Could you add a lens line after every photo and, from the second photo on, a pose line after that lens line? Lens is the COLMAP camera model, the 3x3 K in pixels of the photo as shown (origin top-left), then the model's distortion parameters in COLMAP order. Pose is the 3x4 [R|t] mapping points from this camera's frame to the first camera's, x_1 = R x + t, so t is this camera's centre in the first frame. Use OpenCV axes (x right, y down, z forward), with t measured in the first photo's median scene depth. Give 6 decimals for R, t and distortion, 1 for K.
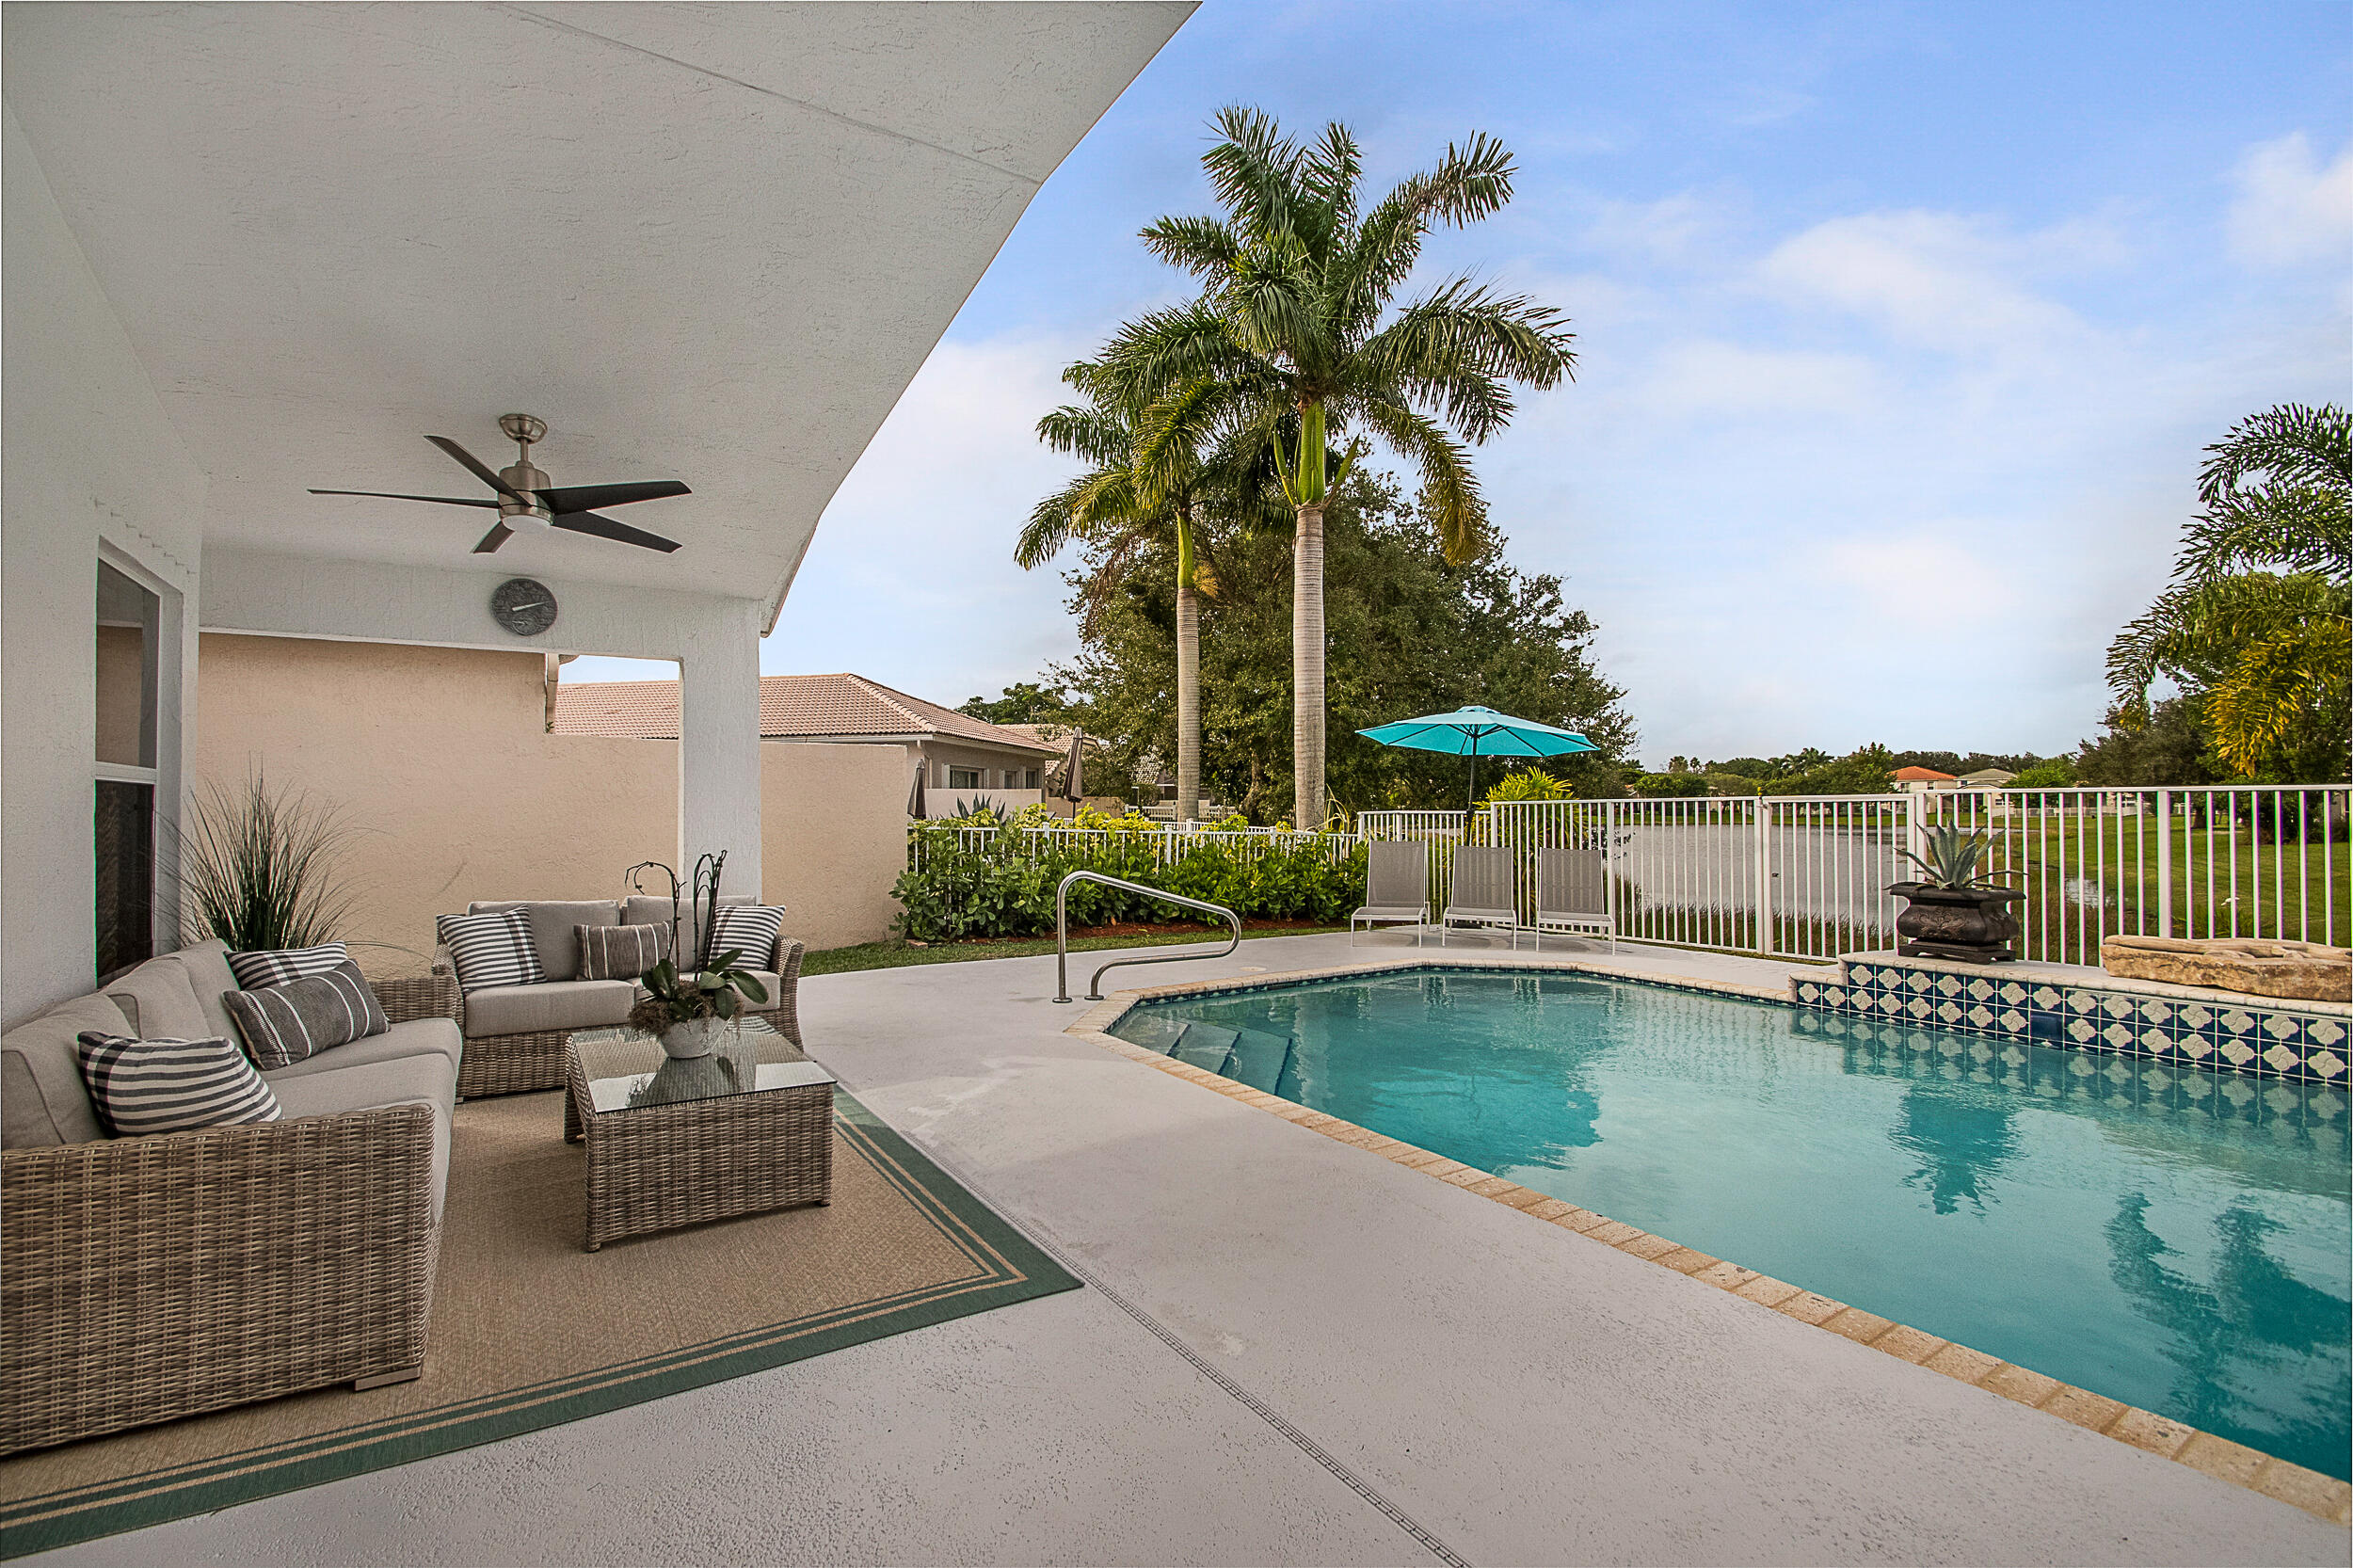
lens RADIAL K [[1045.6, 0, 1138.3], [0, 1045.6, 793.3], [0, 0, 1]] dist [-0.001476, -0.010183]
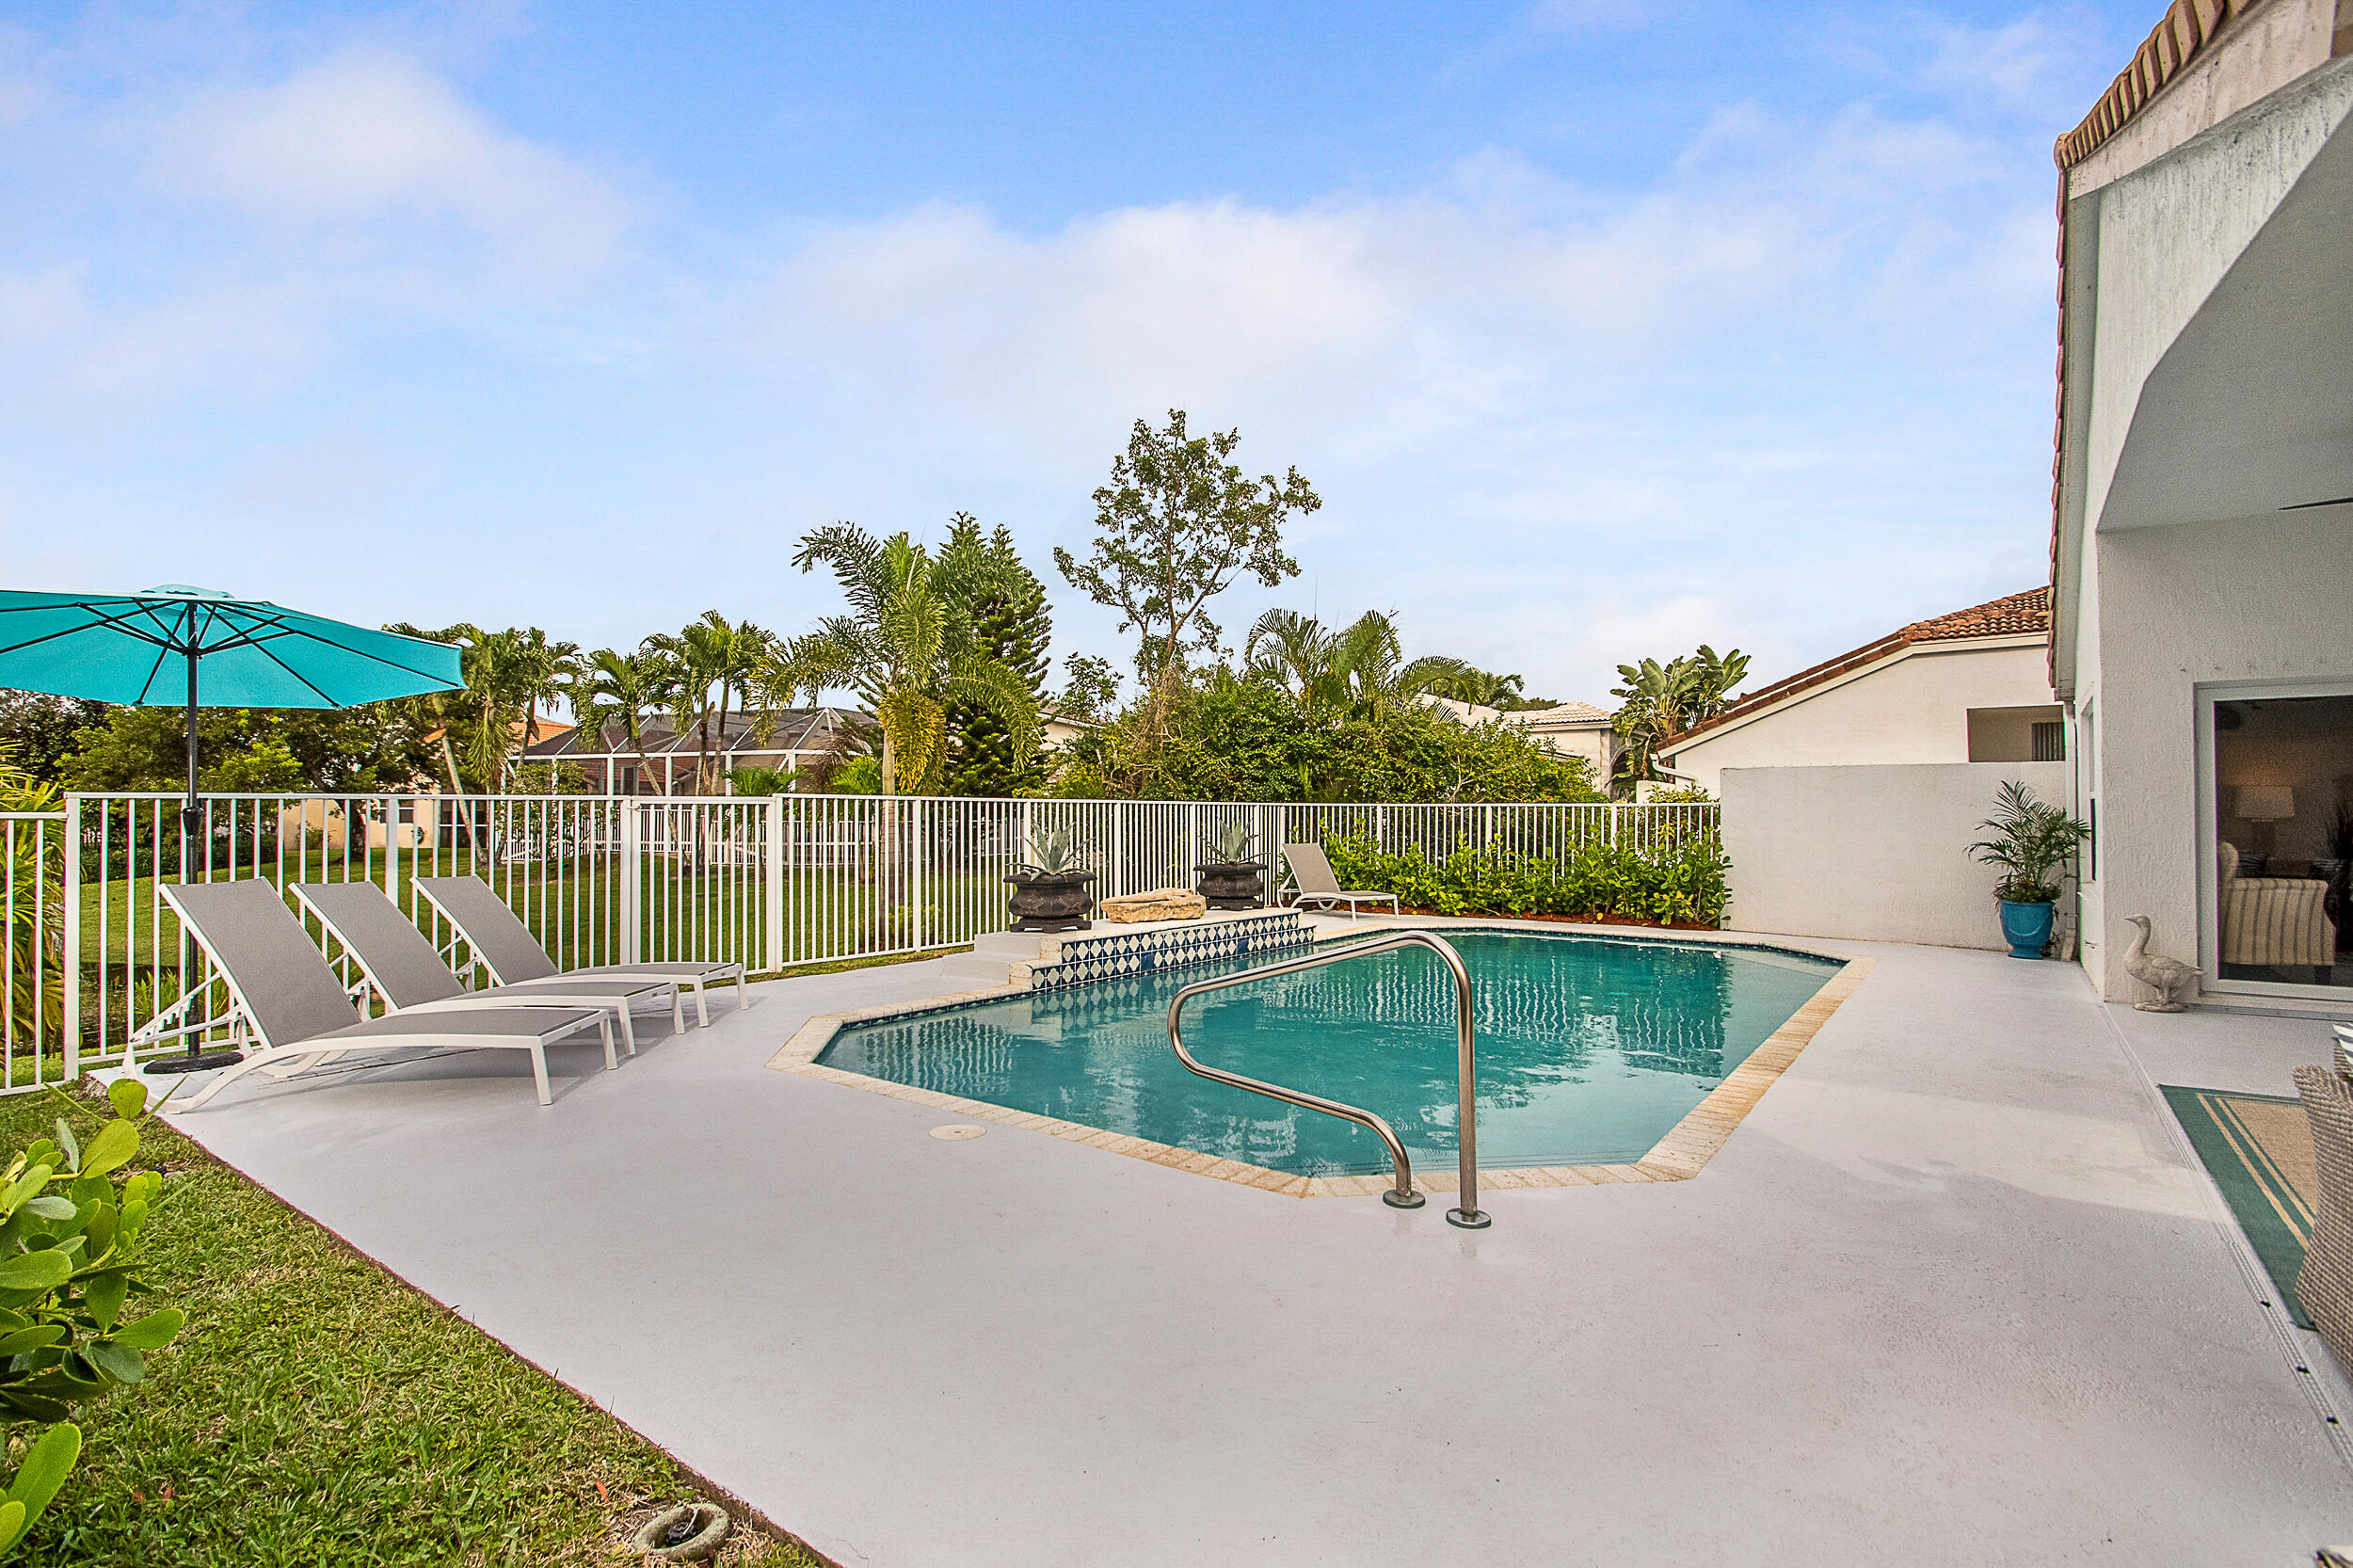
lens RADIAL K [[1045.6, 0, 1194.6], [0, 1045.6, 802.7], [0, 0, 1]] dist [-0.001476, -0.010183]
pose [[-0.348938, 0.015454, 0.937018, -0.240420], [-0.012676, 0.999695, -0.021208, 0.015422], [-0.937060, -0.019278, -0.348636, 0.674131]]
